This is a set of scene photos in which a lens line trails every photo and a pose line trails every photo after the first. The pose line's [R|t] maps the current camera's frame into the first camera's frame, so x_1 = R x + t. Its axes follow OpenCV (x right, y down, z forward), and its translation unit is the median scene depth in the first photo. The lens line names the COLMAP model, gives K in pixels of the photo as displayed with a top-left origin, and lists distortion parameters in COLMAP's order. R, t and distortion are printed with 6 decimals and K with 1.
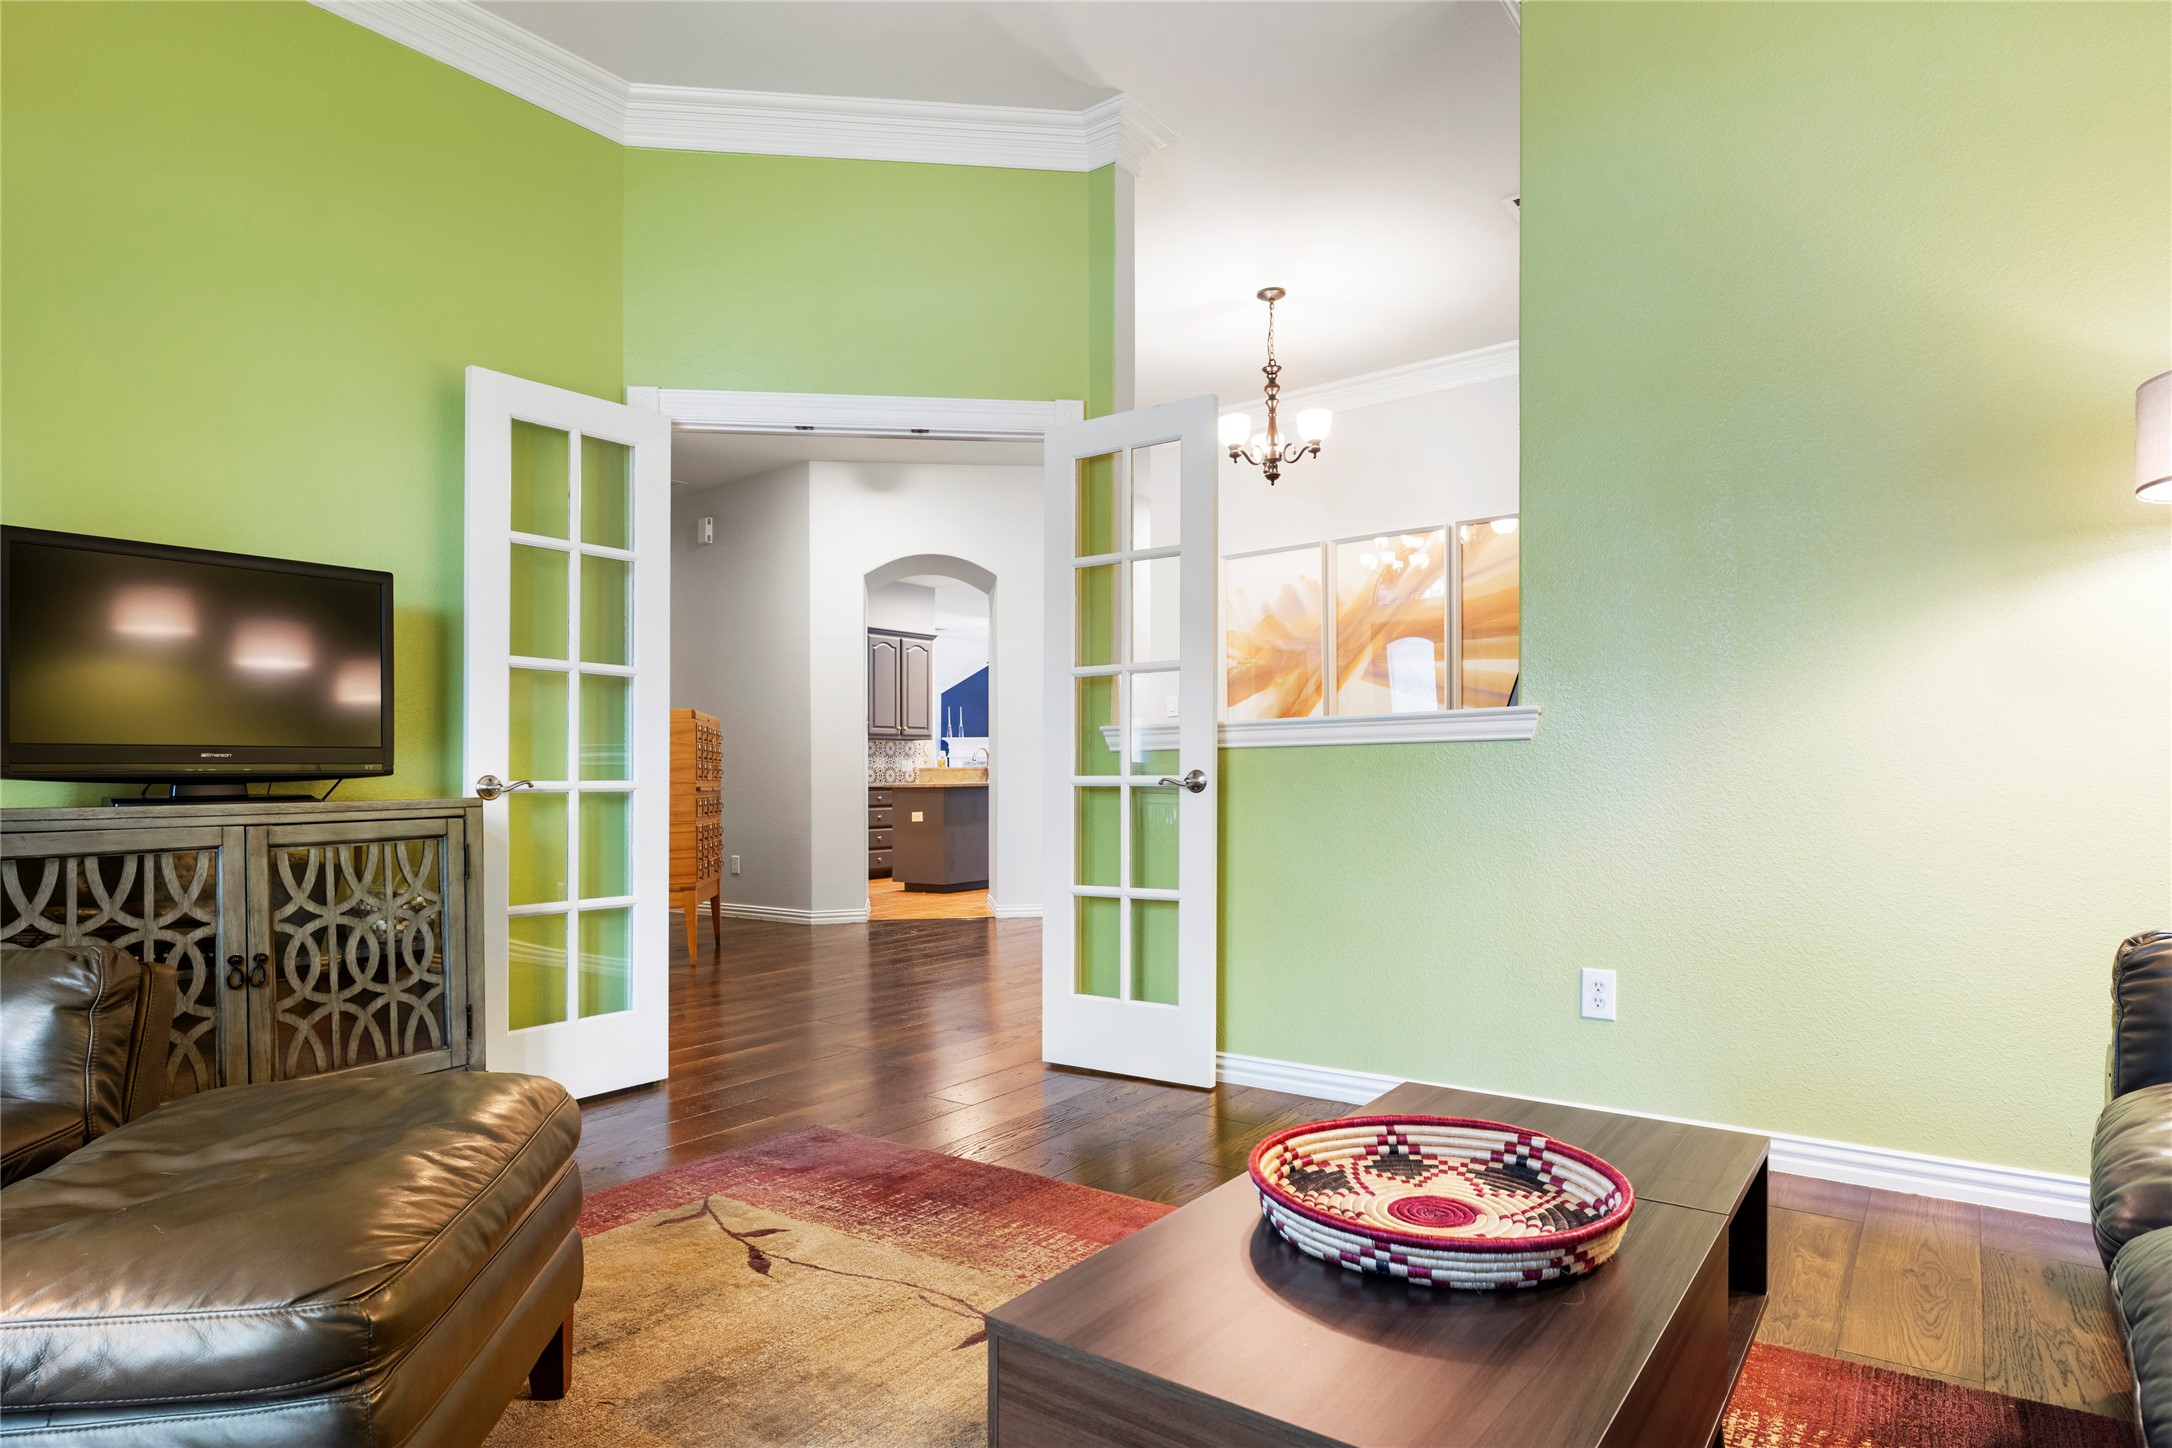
lens RADIAL K [[1174.6, 0, 1074.3], [0, 1174.6, 787.0], [0, 0, 1]] dist [-0.001259, -0.007053]
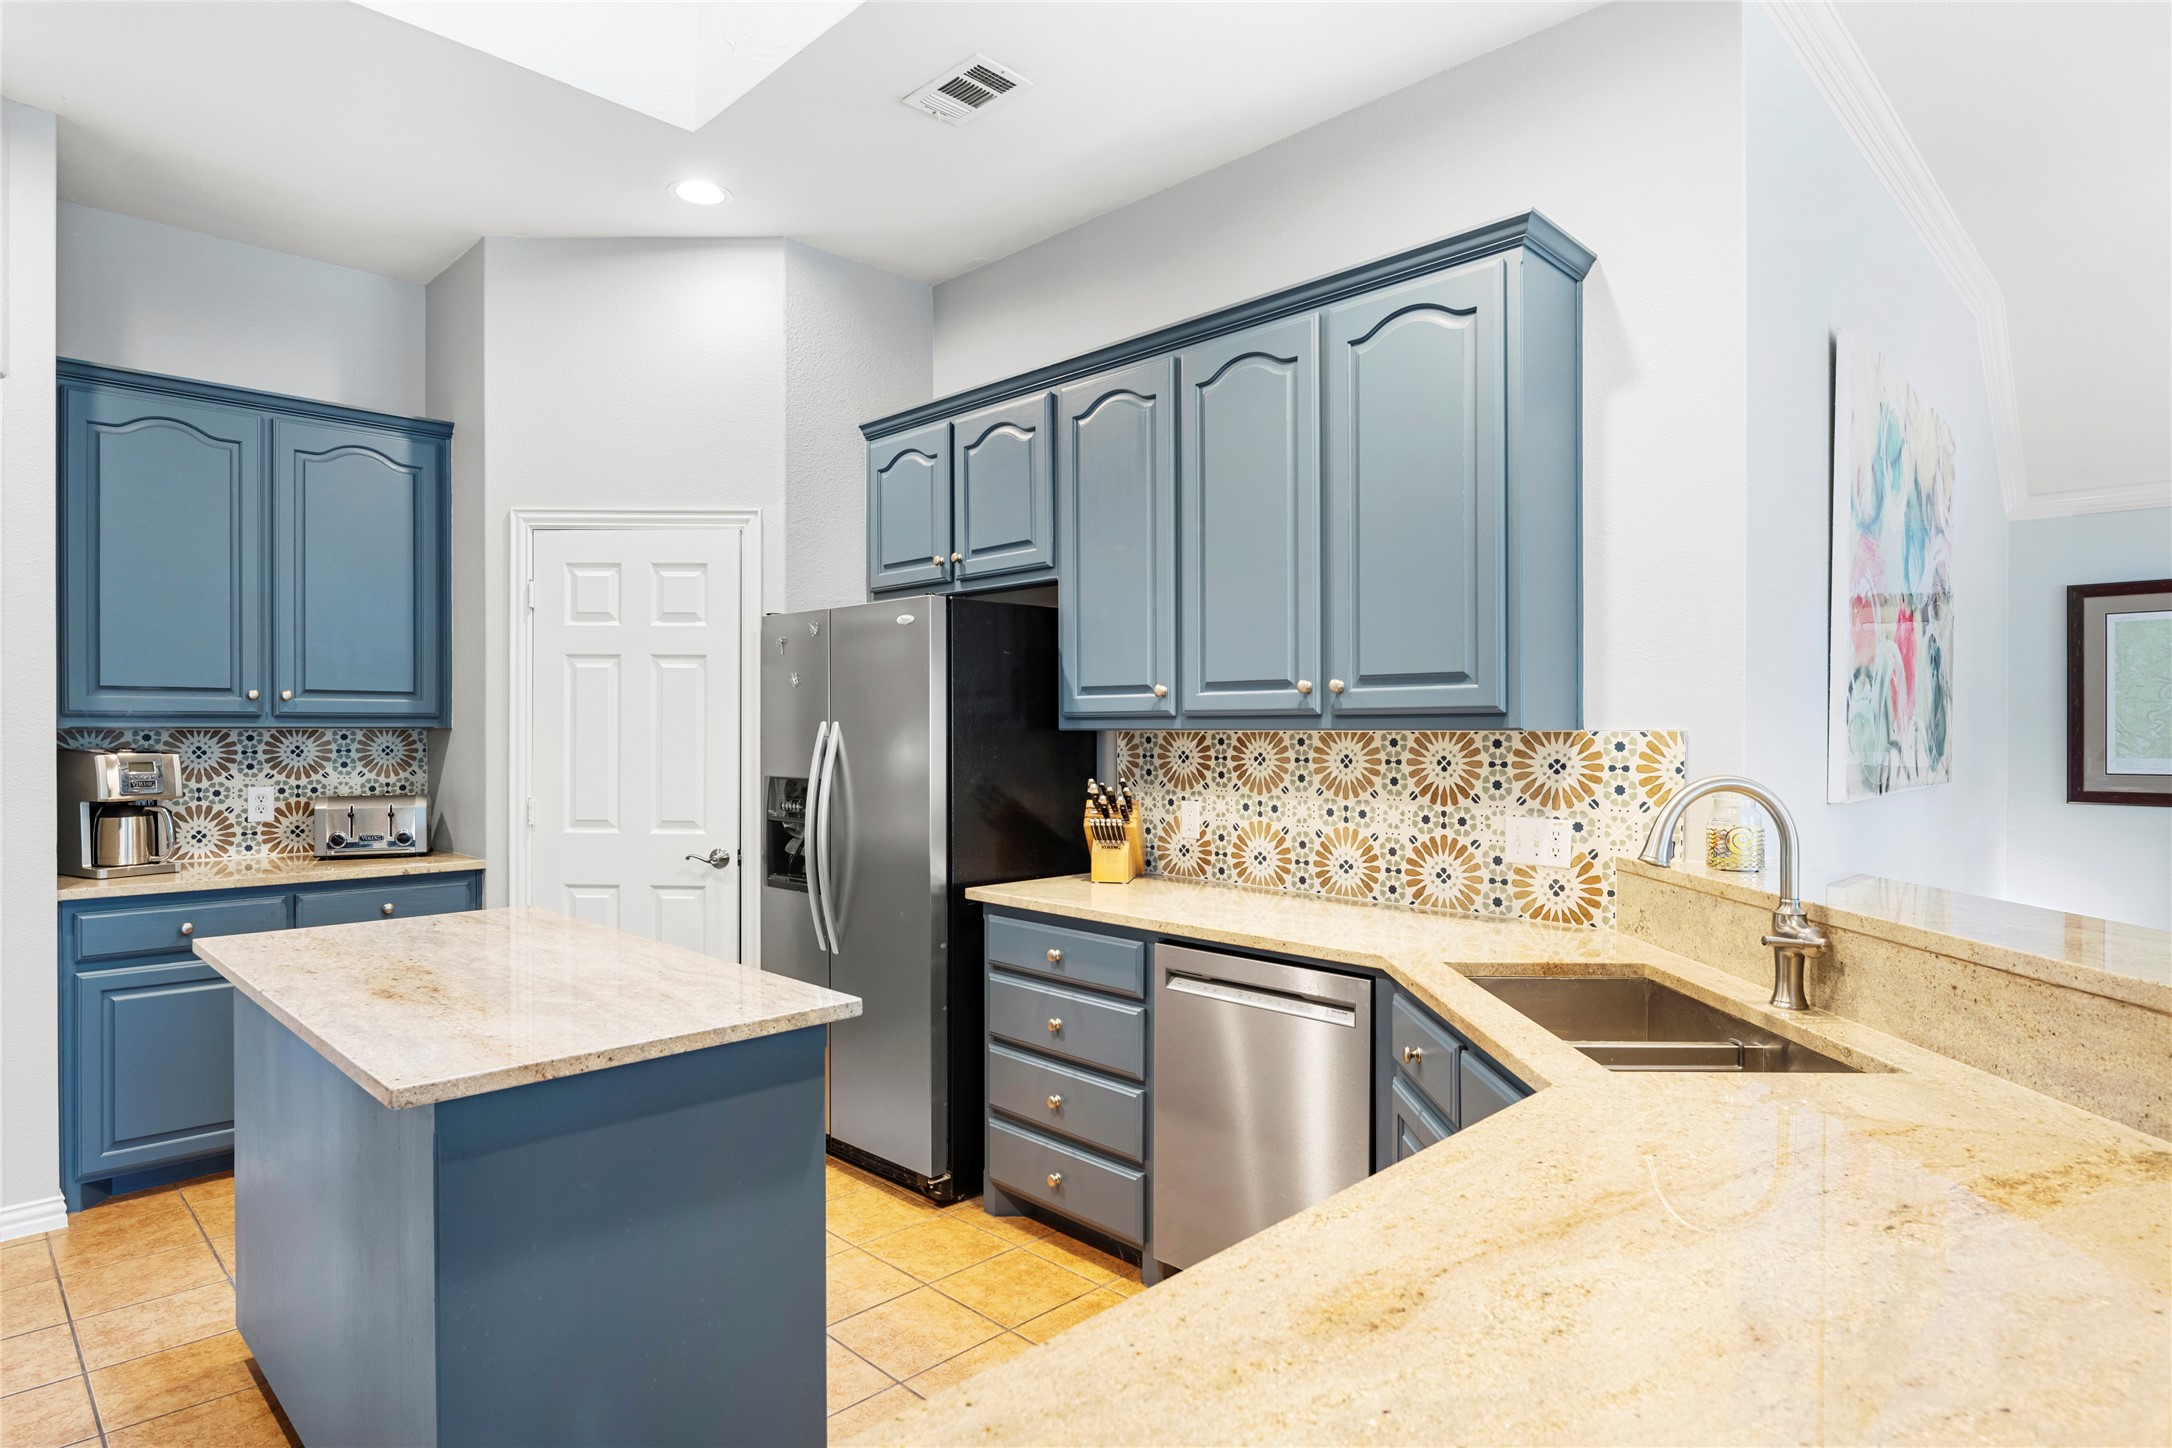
lens RADIAL K [[1174.6, 0, 1071.0], [0, 1174.6, 733.2], [0, 0, 1]] dist [-0.001259, -0.007053]
pose [[-0.143461, 0.007929, -0.989624, 0.094777], [-0.007460, 0.999931, 0.009093, -0.041415], [0.989628, 0.008687, -0.143392, 0.969049]]
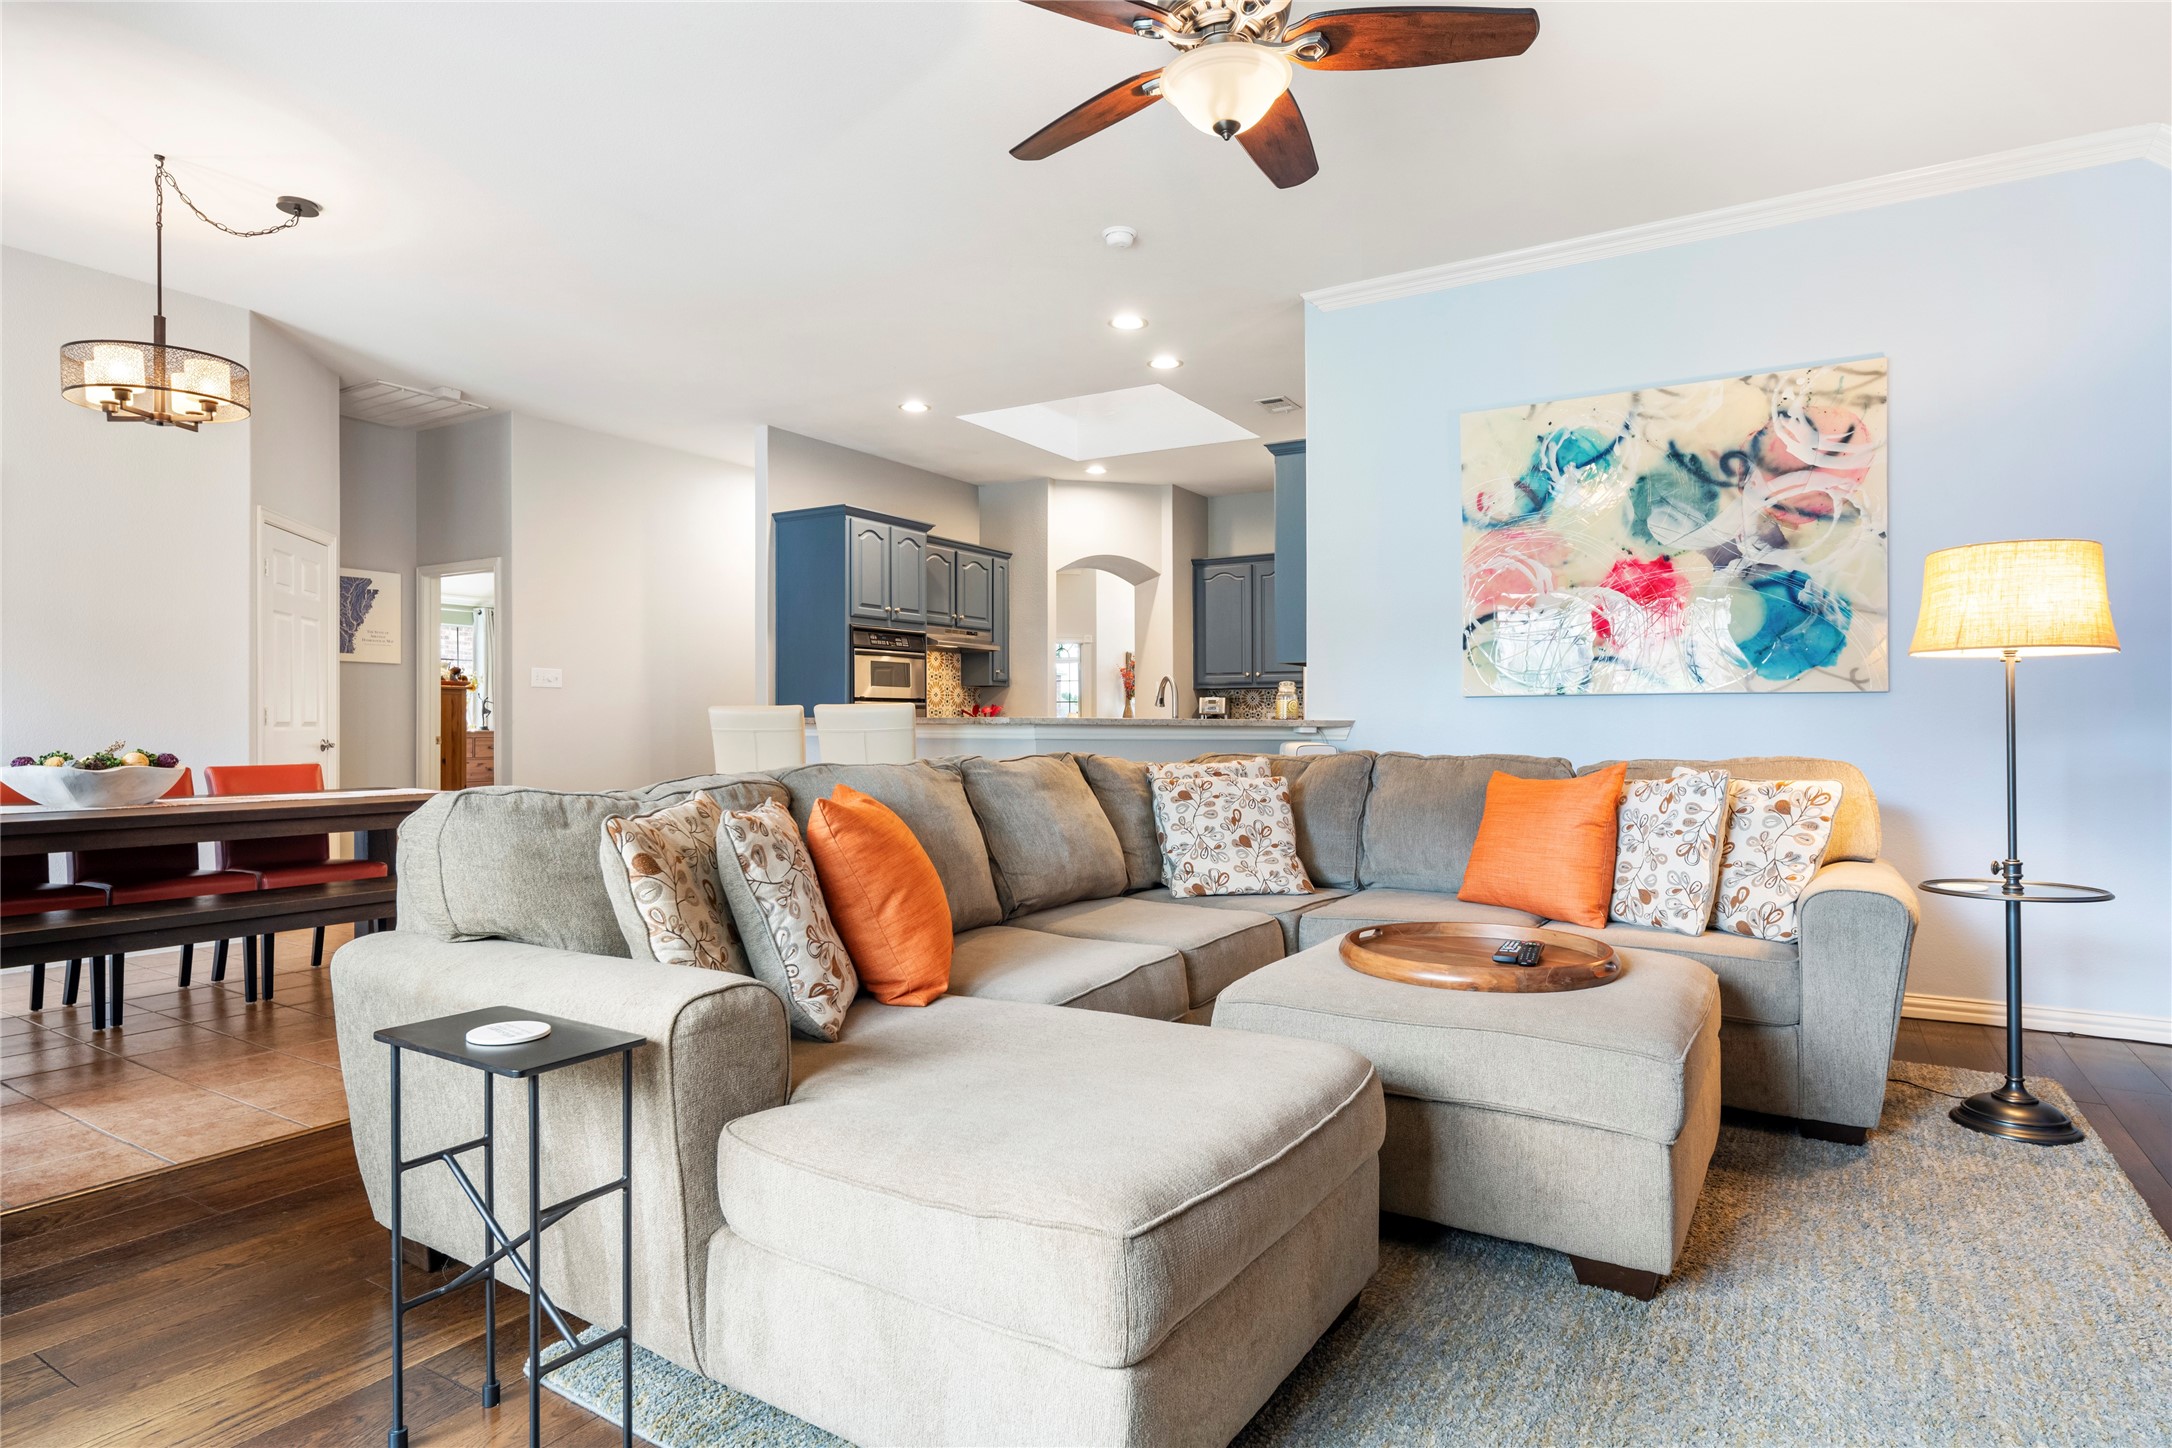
lens RADIAL K [[1174.6, 0, 1092.6], [0, 1174.6, 730.8], [0, 0, 1]] dist [-0.001259, -0.007053]
pose [[-0.995346, 0.001499, -0.096353, -0.000221], [0.000281, 0.999920, 0.012658, -0.018865], [0.096365, 0.012572, -0.995267, 1.493945]]
